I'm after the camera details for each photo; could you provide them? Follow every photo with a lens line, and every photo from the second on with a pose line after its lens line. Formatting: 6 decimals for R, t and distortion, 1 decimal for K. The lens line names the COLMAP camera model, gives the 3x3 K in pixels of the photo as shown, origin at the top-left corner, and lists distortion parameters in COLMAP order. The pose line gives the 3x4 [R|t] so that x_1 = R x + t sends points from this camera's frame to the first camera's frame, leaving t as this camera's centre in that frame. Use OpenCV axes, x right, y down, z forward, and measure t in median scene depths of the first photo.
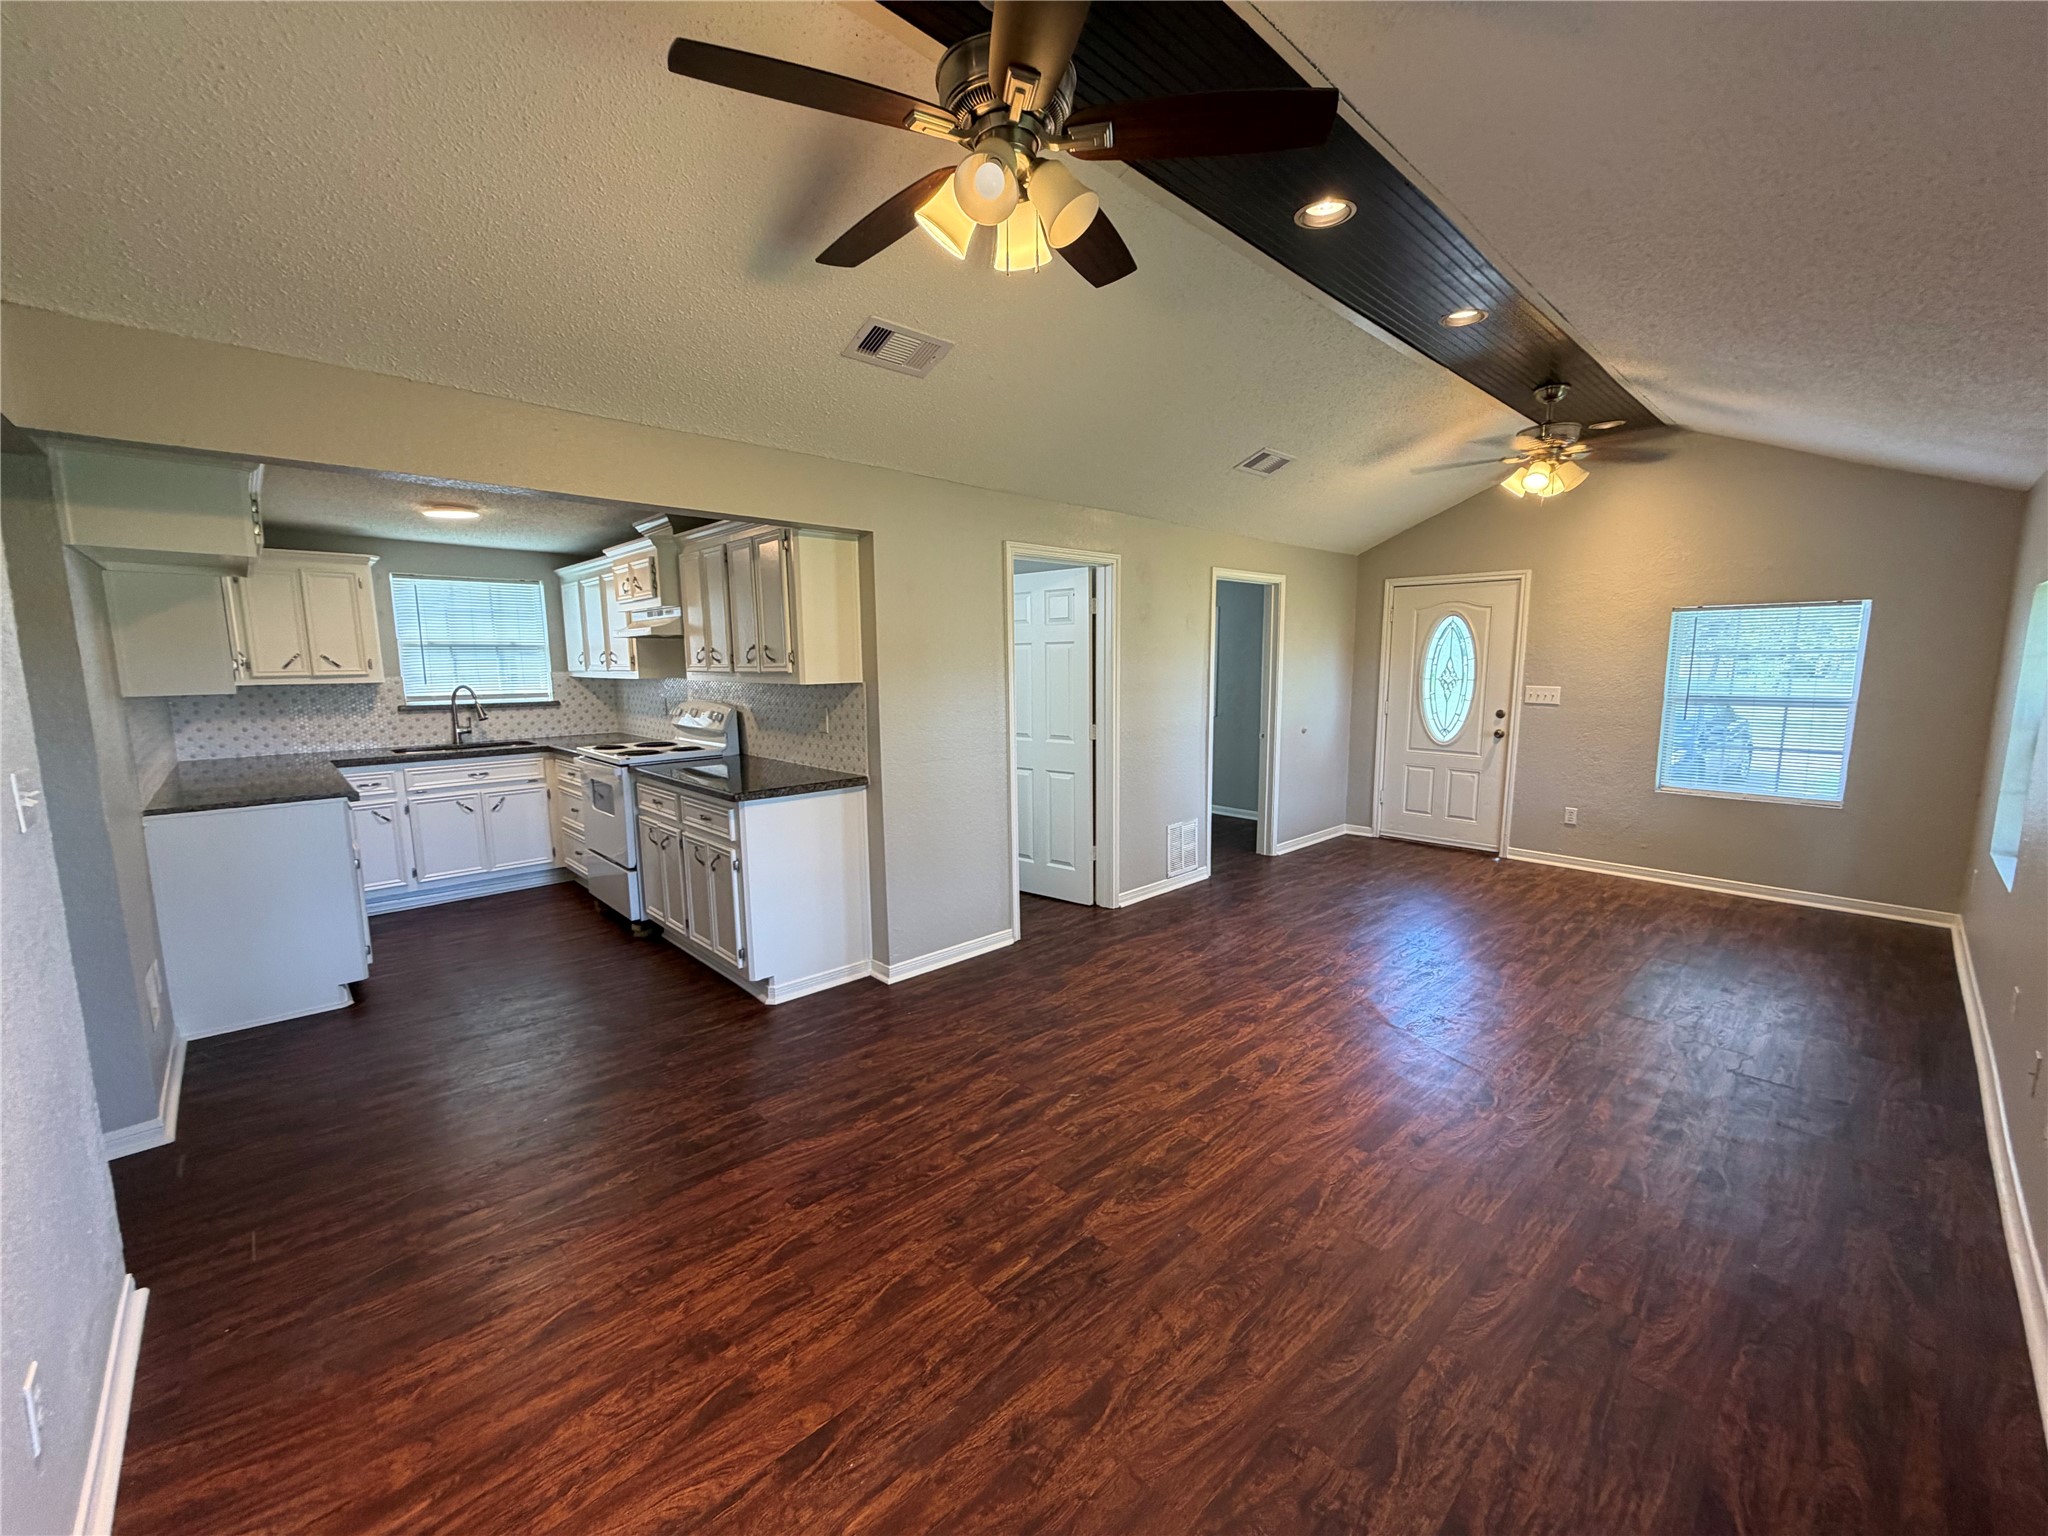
lens RADIAL K [[817.0, 0, 1019.9], [0, 817.0, 771.3], [0, 0, 1]] dist [0.000786, -0.000026]
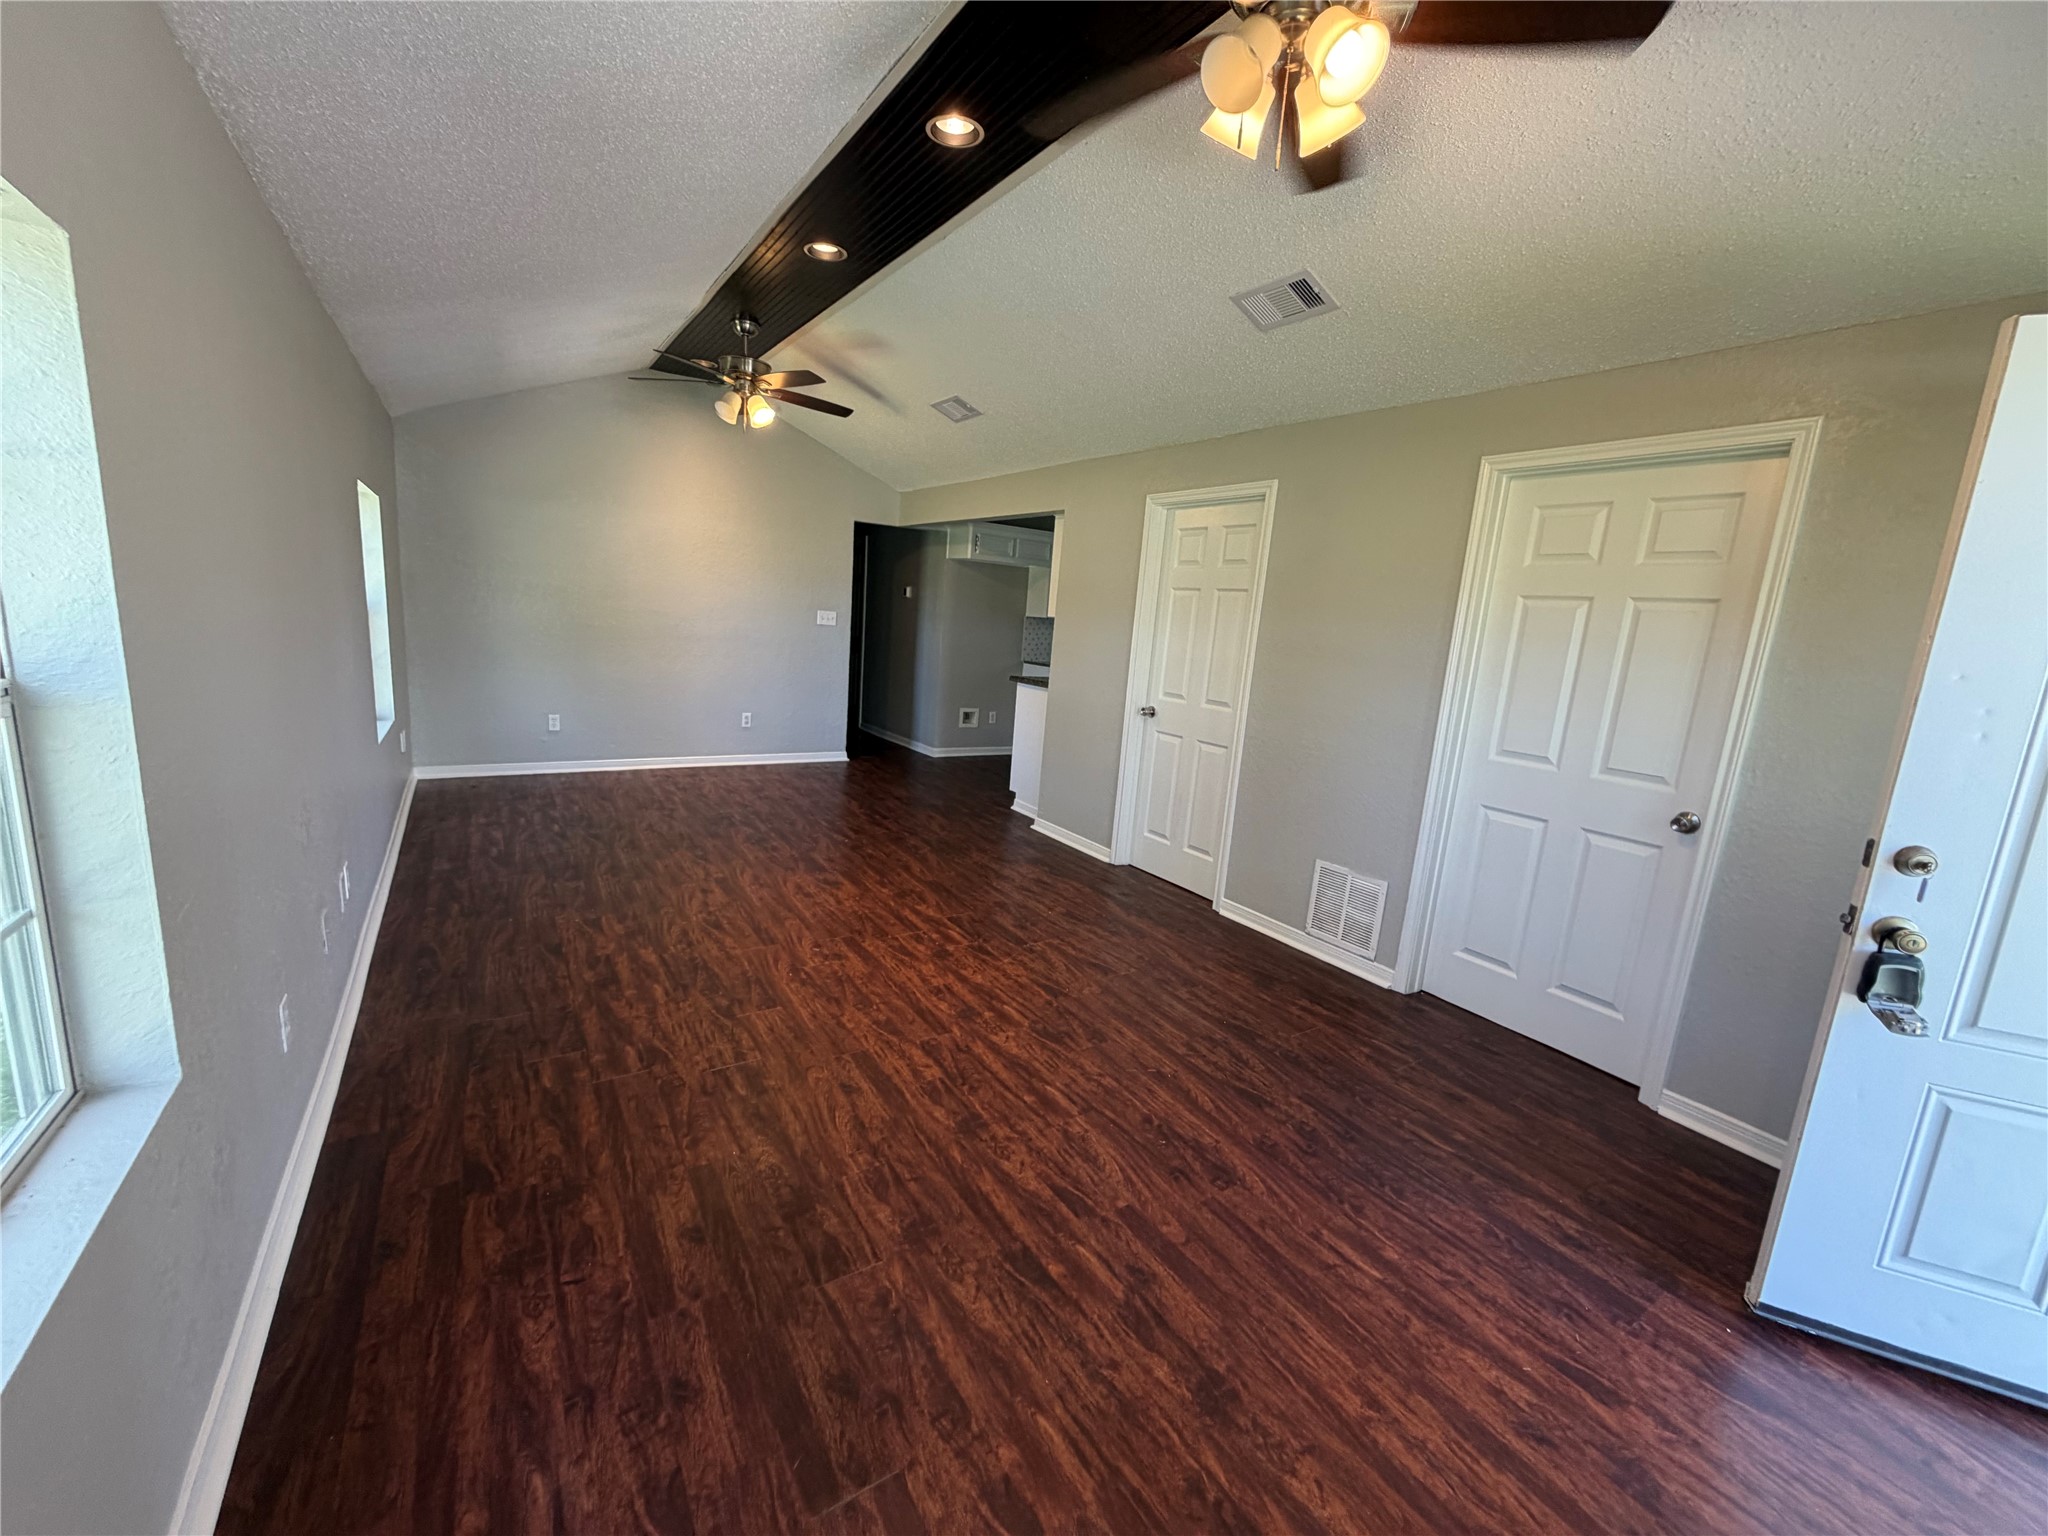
lens RADIAL K [[817.0, 0, 1019.9], [0, 817.0, 771.3], [0, 0, 1]] dist [0.000786, -0.000026]
pose [[-0.177276, 0.178980, -0.967750, 0.990989], [-0.207767, 0.954356, 0.214562, -0.112258], [0.961980, 0.239103, -0.131998, 0.934766]]
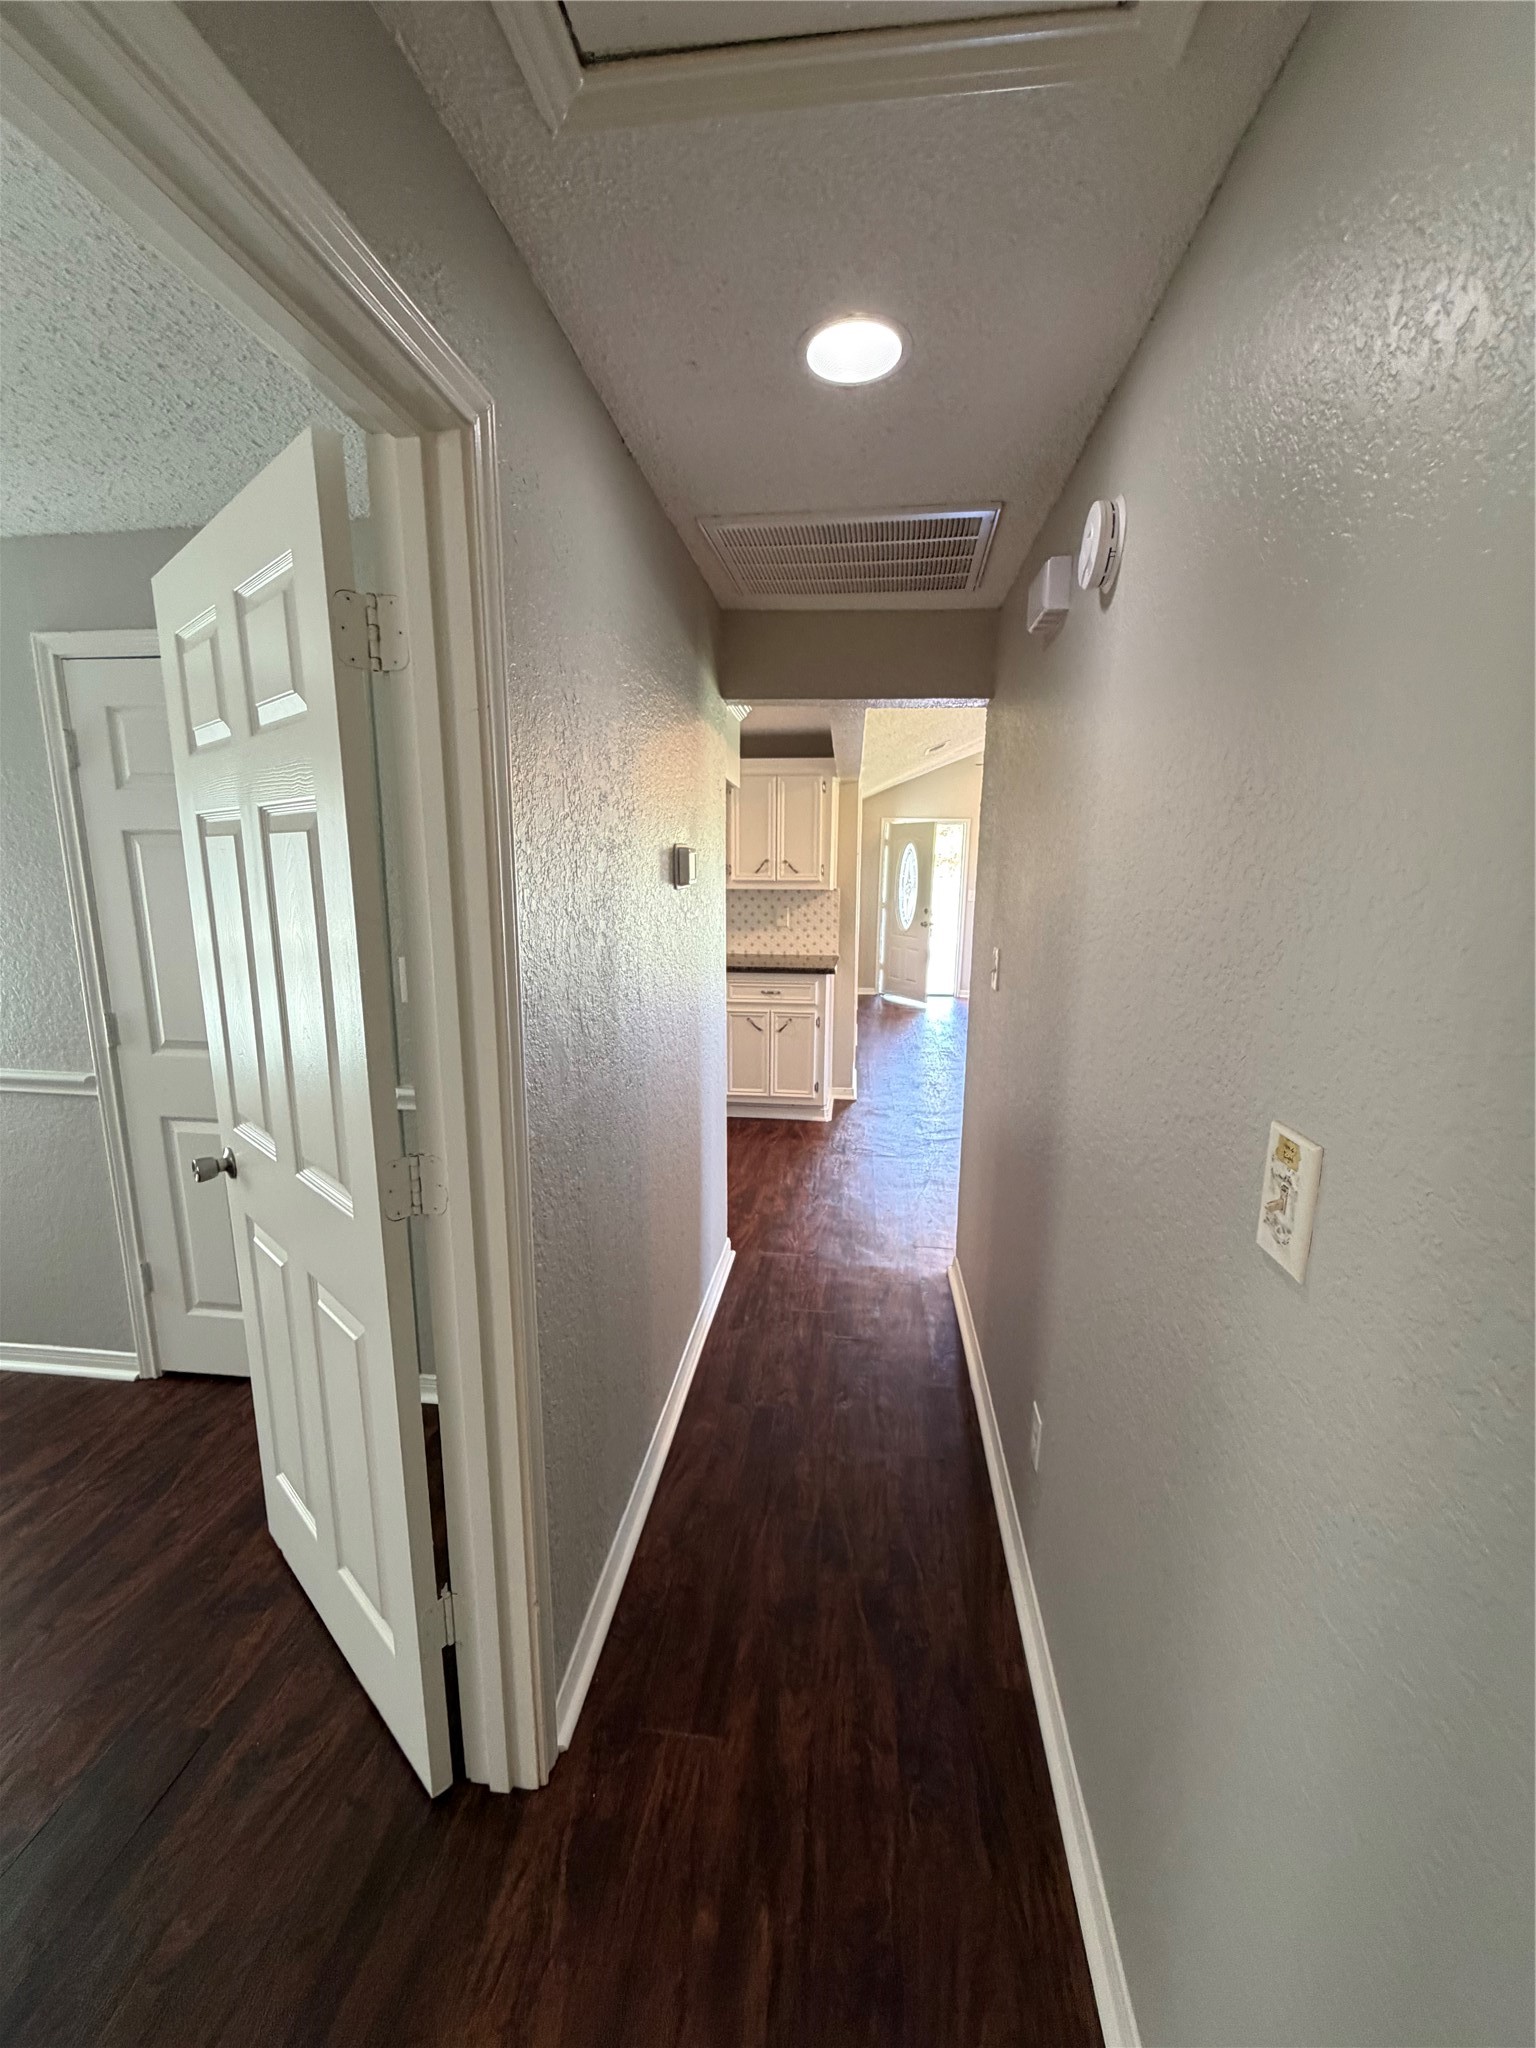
lens RADIAL K [[817.0, 0, 768.0], [0, 817.0, 1024.0], [0, 0, 1]] dist [0.000786, -0.000026]
pose [[0.762168, -0.105047, 0.638800, -0.963026], [0.071676, 0.994373, 0.078001, 0.003872], [-0.643400, -0.013663, 0.765409, 0.001955]]
